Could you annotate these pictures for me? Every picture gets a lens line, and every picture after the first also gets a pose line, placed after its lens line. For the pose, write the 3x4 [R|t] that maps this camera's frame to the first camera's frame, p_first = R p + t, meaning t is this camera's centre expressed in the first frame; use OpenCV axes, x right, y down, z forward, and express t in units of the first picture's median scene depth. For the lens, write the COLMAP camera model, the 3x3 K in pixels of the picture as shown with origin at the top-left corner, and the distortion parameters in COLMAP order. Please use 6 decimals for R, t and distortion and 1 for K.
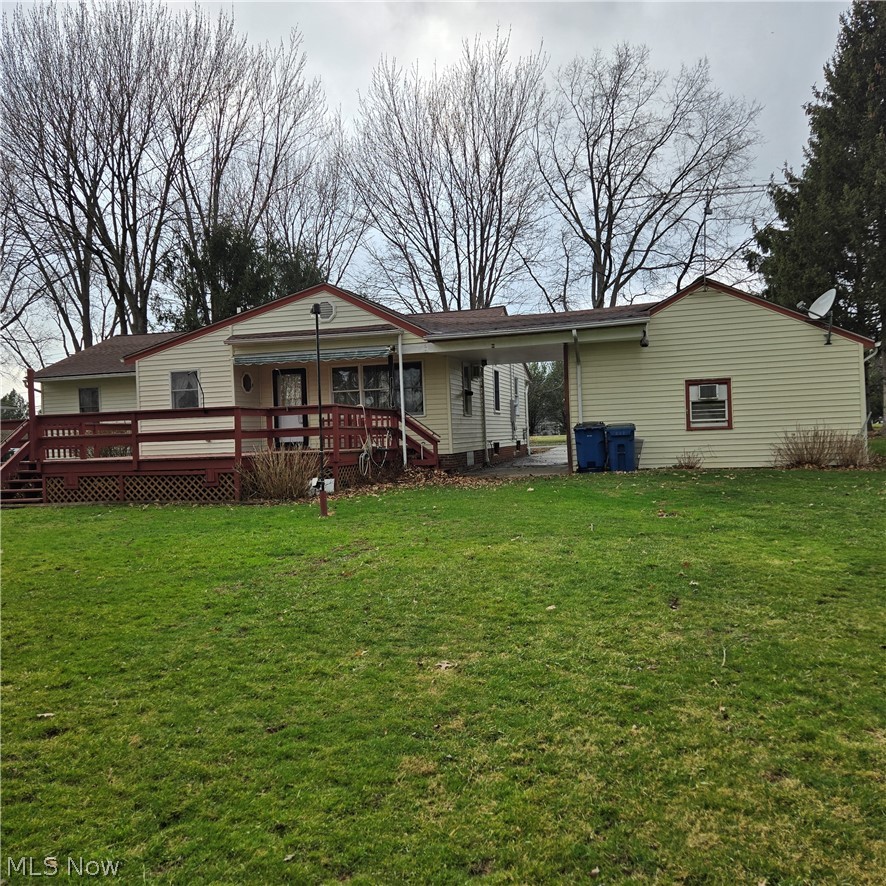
lens RADIAL K [[797.0, 0, 445.6], [0, 797.0, 451.7], [0, 0, 1]] dist [0.058154, -0.012743]
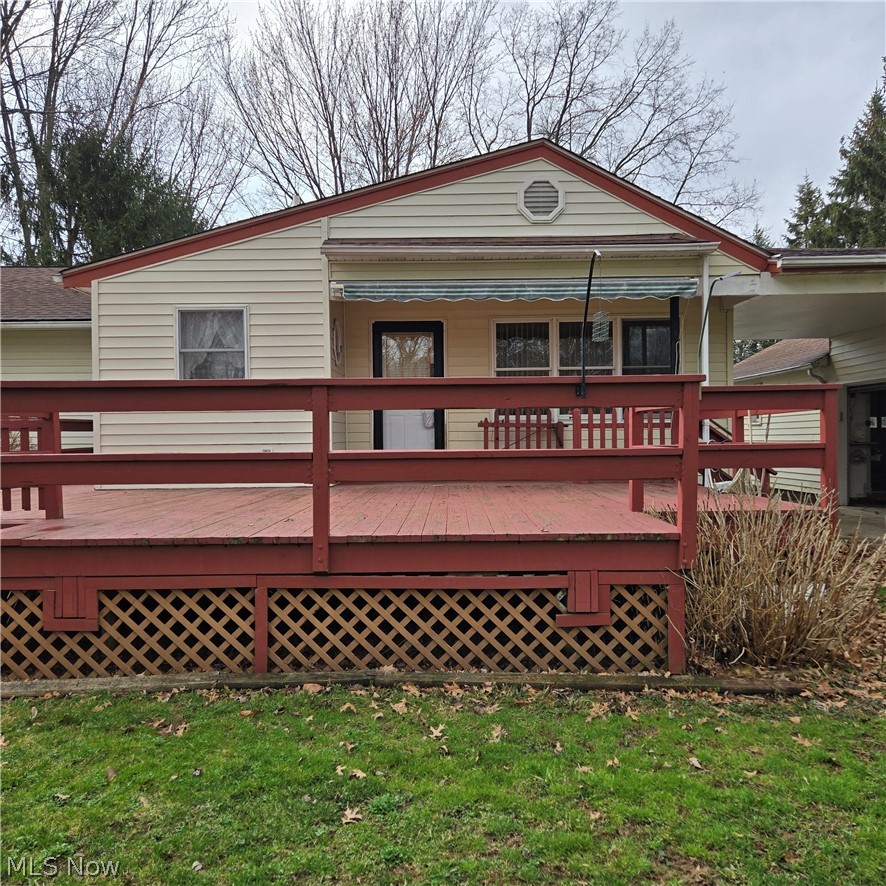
lens RADIAL K [[797.0, 0, 445.6], [0, 797.0, 451.7], [0, 0, 1]] dist [0.058154, -0.012743]
pose [[0.965543, 0.021716, 0.259335, -0.409530], [-0.019678, 0.999752, -0.010450, -0.020442], [-0.259497, 0.004987, 0.965731, 0.673837]]
